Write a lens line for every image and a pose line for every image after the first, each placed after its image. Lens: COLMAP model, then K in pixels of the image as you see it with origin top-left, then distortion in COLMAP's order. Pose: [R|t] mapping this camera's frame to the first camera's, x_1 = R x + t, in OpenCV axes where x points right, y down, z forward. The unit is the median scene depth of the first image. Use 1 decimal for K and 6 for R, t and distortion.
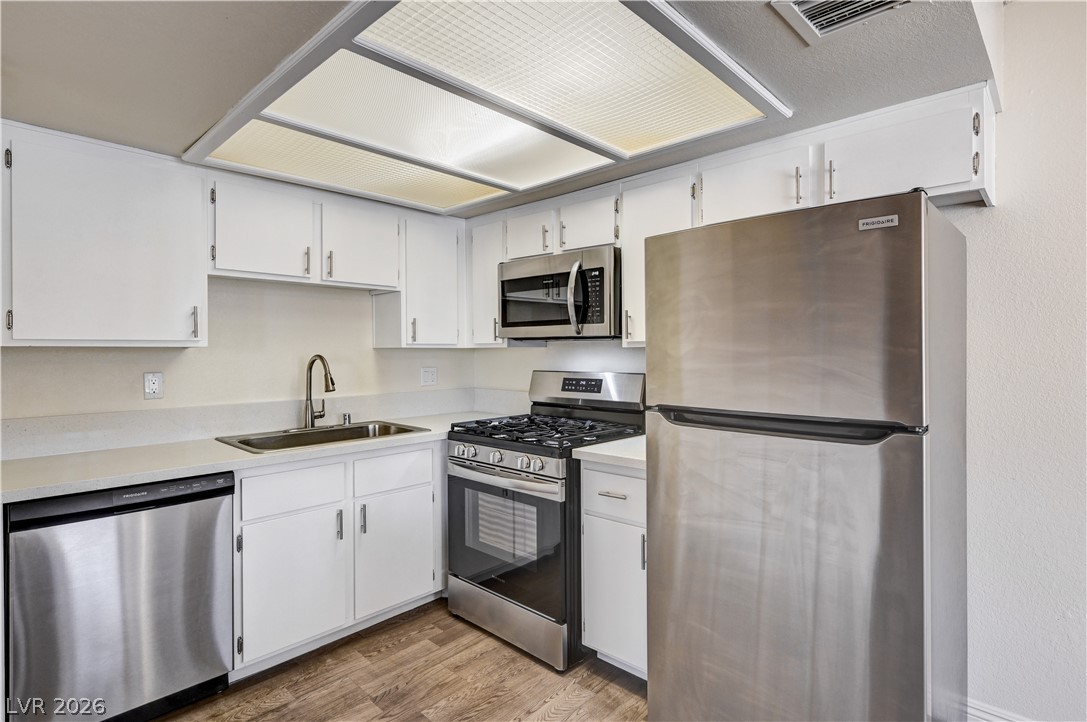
lens RADIAL K [[548.8, 0, 548.2], [0, 548.8, 349.5], [0, 0, 1]] dist [0.002171, 0.000499]
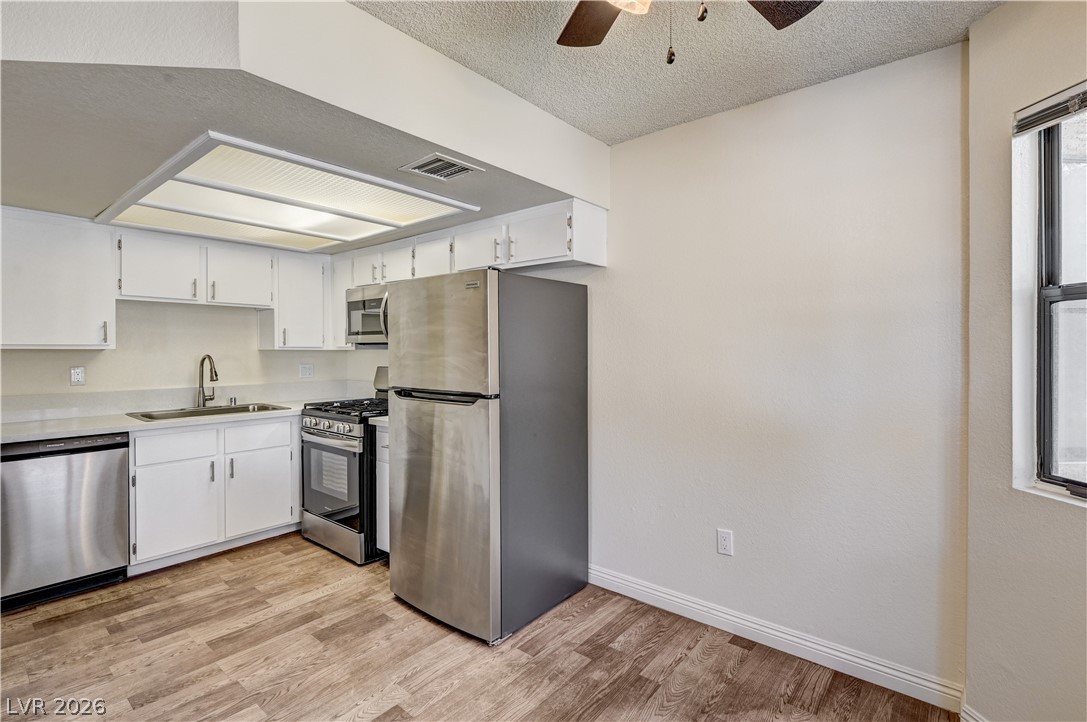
lens RADIAL K [[507.6, 0, 545.3], [0, 507.6, 352.4], [0, 0, 1]] dist [-0.001284, 0.000091]
pose [[0.997722, 0.003377, 0.067369, 0.387867], [-0.003745, 0.999979, 0.005347, -0.006929], [-0.067349, -0.005587, 0.997714, -0.378478]]
